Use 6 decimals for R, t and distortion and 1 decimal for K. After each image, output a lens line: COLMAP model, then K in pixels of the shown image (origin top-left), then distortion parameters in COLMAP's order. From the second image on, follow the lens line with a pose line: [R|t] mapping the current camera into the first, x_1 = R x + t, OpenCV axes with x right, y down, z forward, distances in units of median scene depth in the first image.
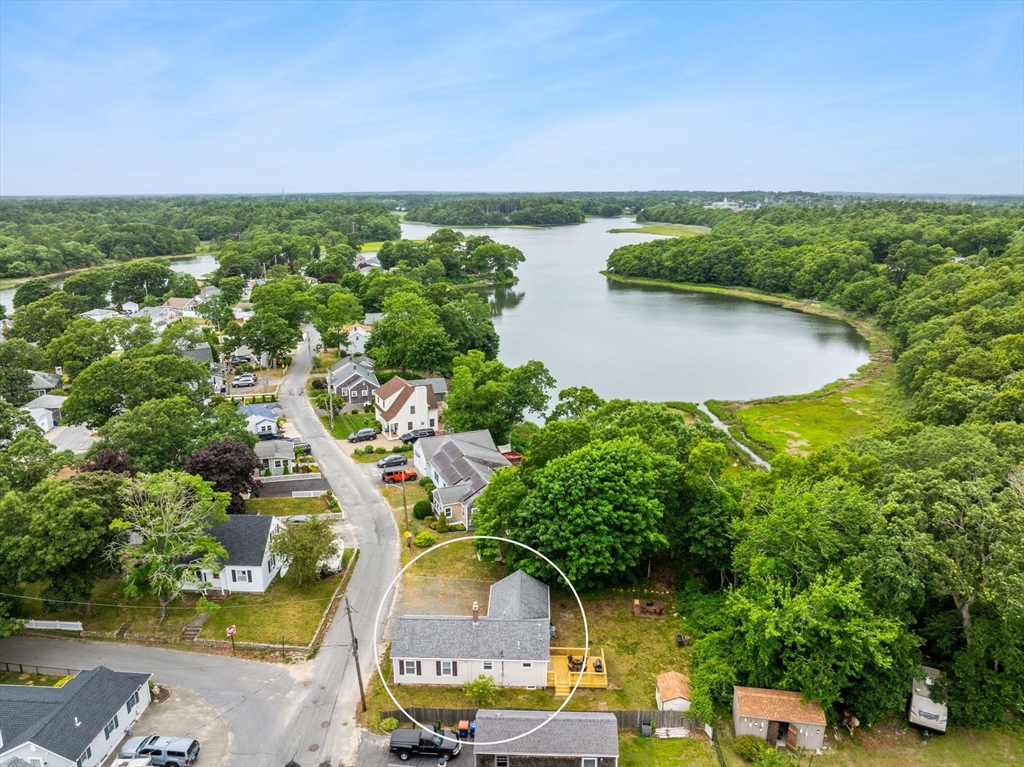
lens RADIAL K [[716.1, 0, 518.8], [0, 716.1, 384.5], [0, 0, 1]] dist [-0.038538, 0.000042]
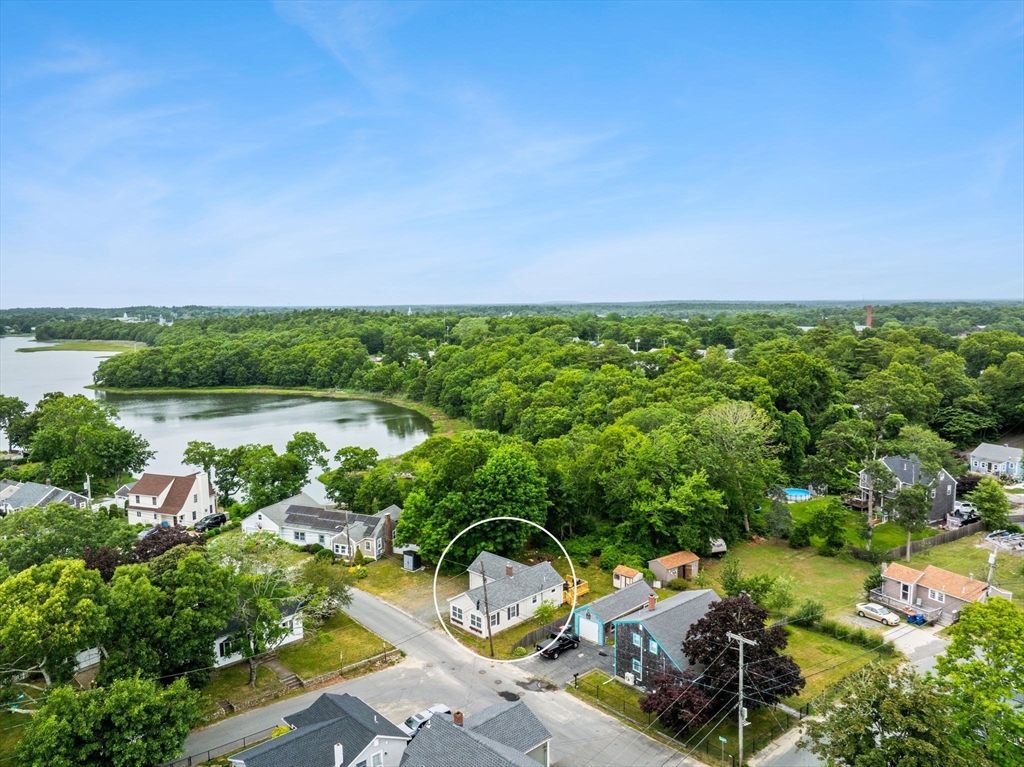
lens RADIAL K [[716.1, 0, 507.6], [0, 716.1, 381.3], [0, 0, 1]] dist [-0.038538, 0.000042]
pose [[0.694736, -0.082476, 0.714521, -0.189847], [0.196000, 0.977518, -0.077738, 0.013489], [-0.692045, 0.194053, 0.695282, -0.003546]]
